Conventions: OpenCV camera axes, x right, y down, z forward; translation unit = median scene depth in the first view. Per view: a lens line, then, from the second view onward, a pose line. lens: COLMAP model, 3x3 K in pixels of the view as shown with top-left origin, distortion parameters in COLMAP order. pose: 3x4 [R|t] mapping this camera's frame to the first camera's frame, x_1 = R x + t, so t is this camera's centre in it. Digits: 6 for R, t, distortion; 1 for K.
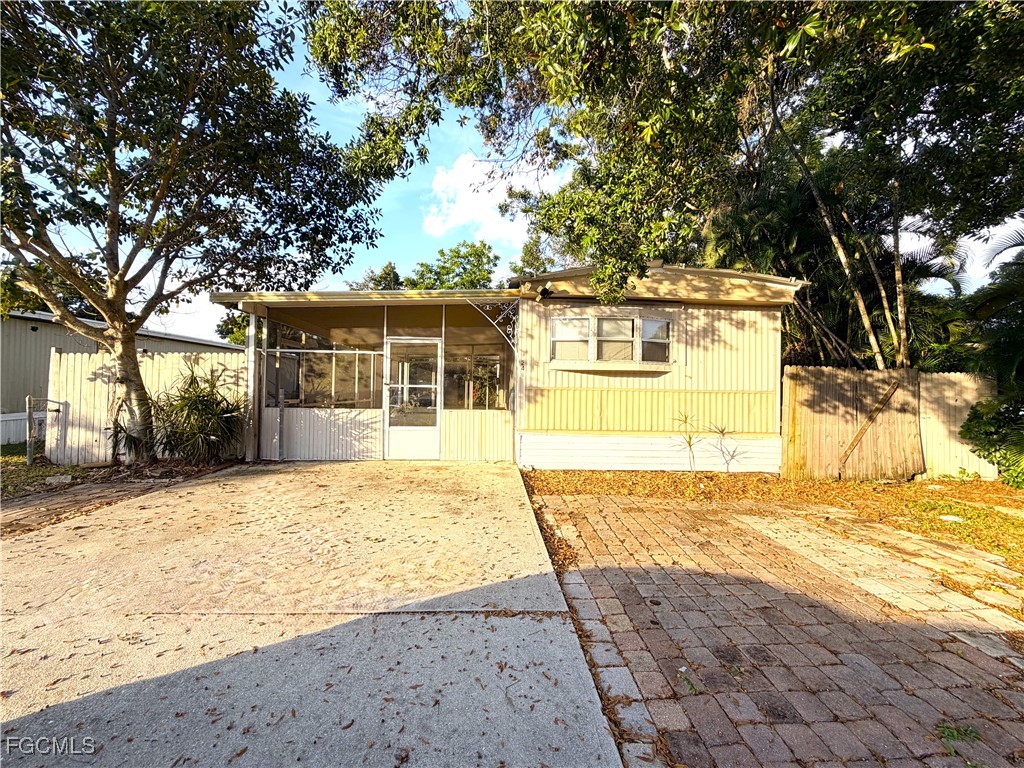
lens RADIAL K [[412.0, 0, 509.6], [0, 412.0, 382.5], [0, 0, 1]] dist [-0.003293, -0.000223]
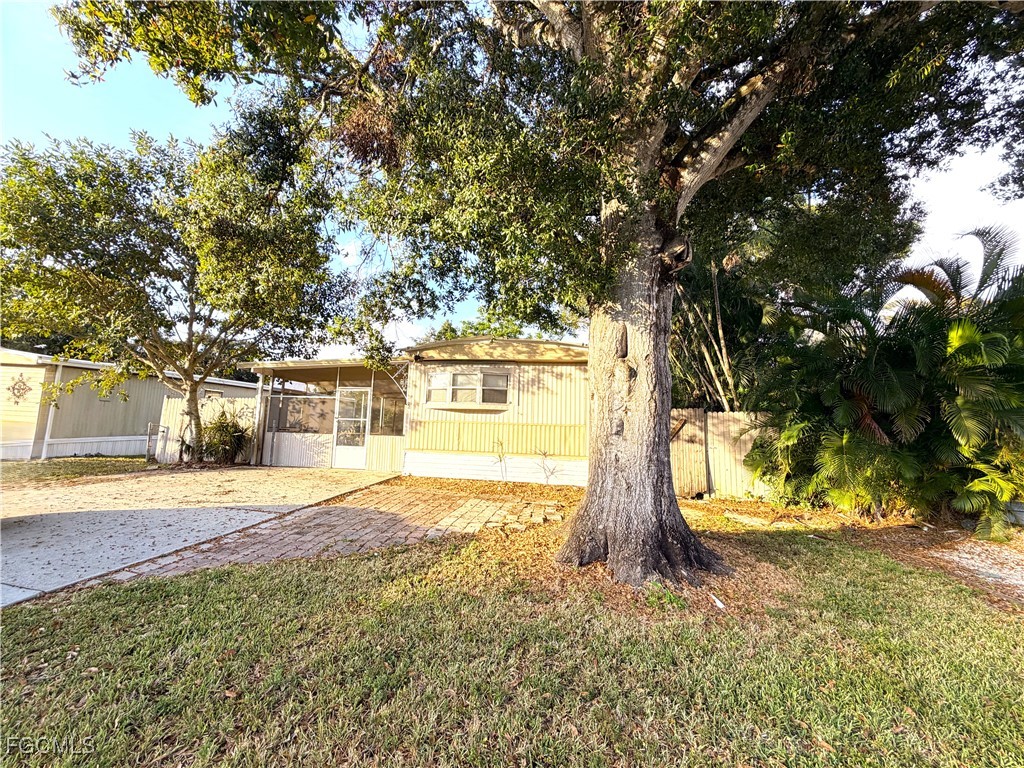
lens RADIAL K [[412.0, 0, 509.6], [0, 412.0, 382.5], [0, 0, 1]] dist [-0.003293, -0.000223]
pose [[0.975190, -0.011820, -0.221052, 0.708394], [-0.012055, 0.994256, -0.106345, 0.029968], [0.221039, 0.106372, 0.969447, -0.376719]]
